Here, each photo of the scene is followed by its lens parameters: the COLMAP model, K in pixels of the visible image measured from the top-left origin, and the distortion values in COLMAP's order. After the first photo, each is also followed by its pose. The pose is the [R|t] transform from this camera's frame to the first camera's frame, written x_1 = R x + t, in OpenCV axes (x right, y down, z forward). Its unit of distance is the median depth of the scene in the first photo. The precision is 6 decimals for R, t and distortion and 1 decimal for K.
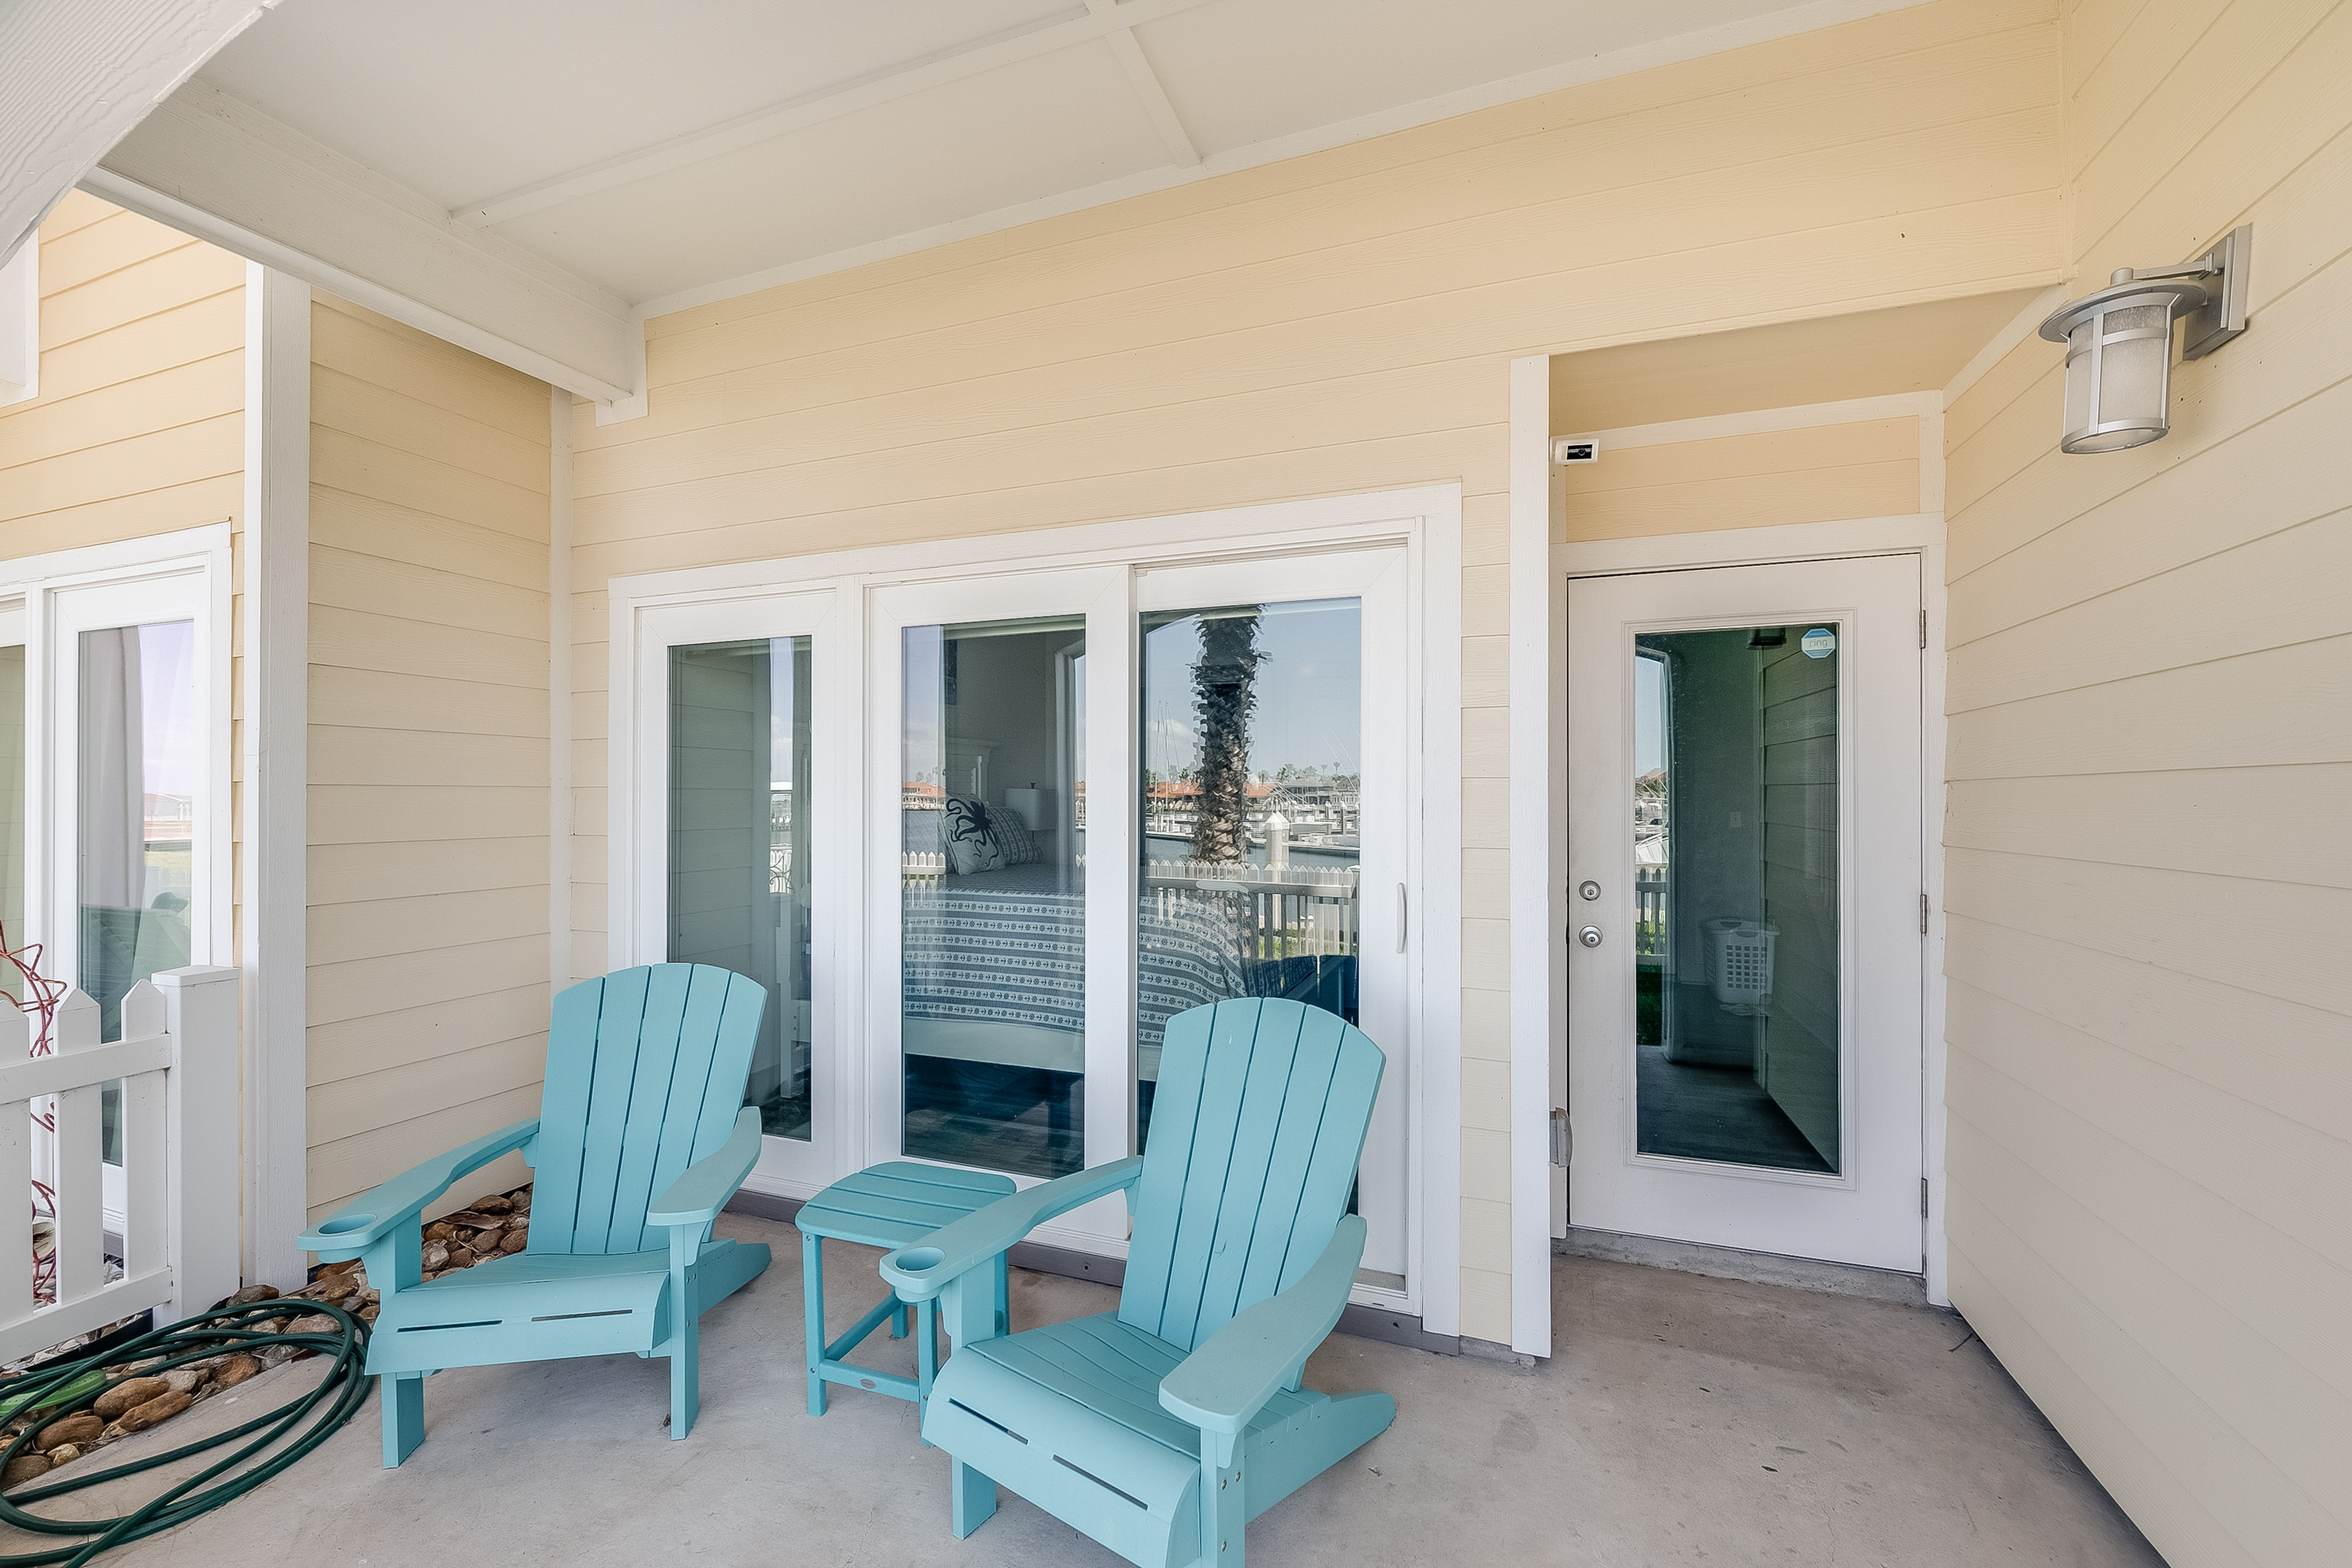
lens RADIAL K [[940.4, 0, 1212.4], [0, 940.4, 786.4], [0, 0, 1]] dist [-0.014567, 0.000147]
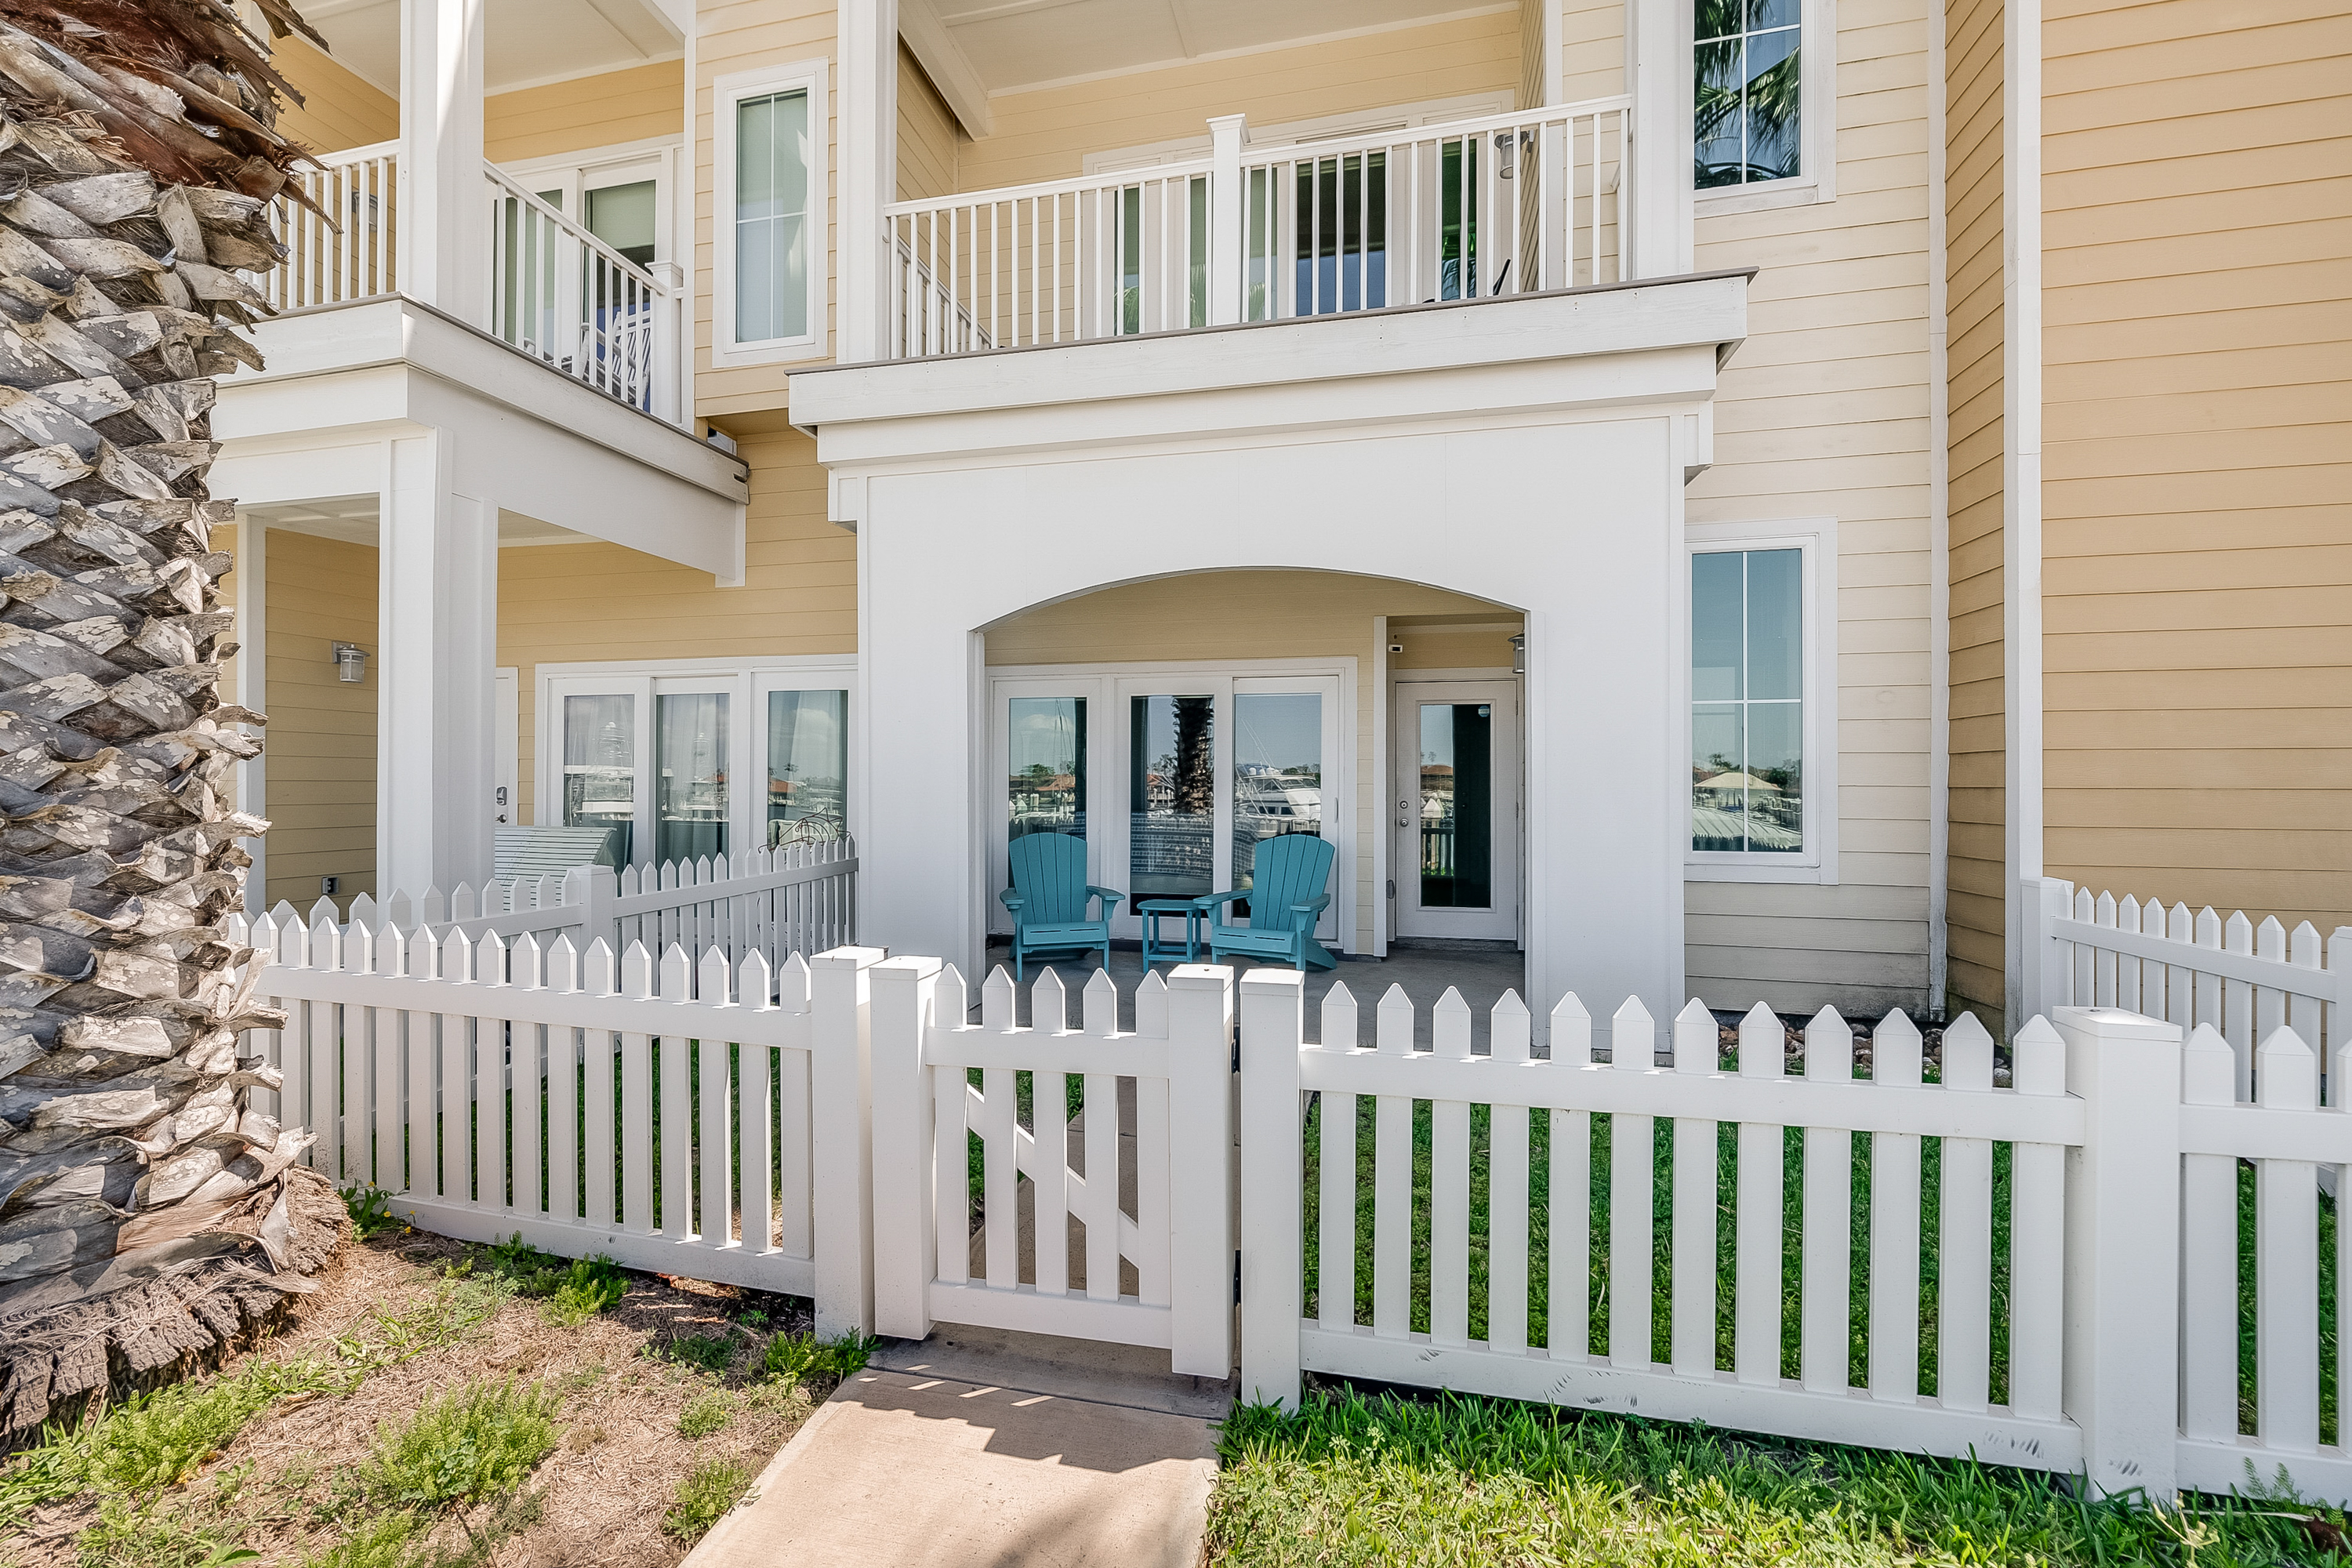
lens RADIAL K [[946.6, 0, 1176.0], [0, 946.6, 784.0], [0, 0, 1]] dist [0.003355, 0.000358]
pose [[0.994078, 0.009678, 0.108237, -0.509043], [-0.009417, 0.999951, -0.002918, 0.068505], [-0.108260, 0.001882, 0.994121, -1.542464]]
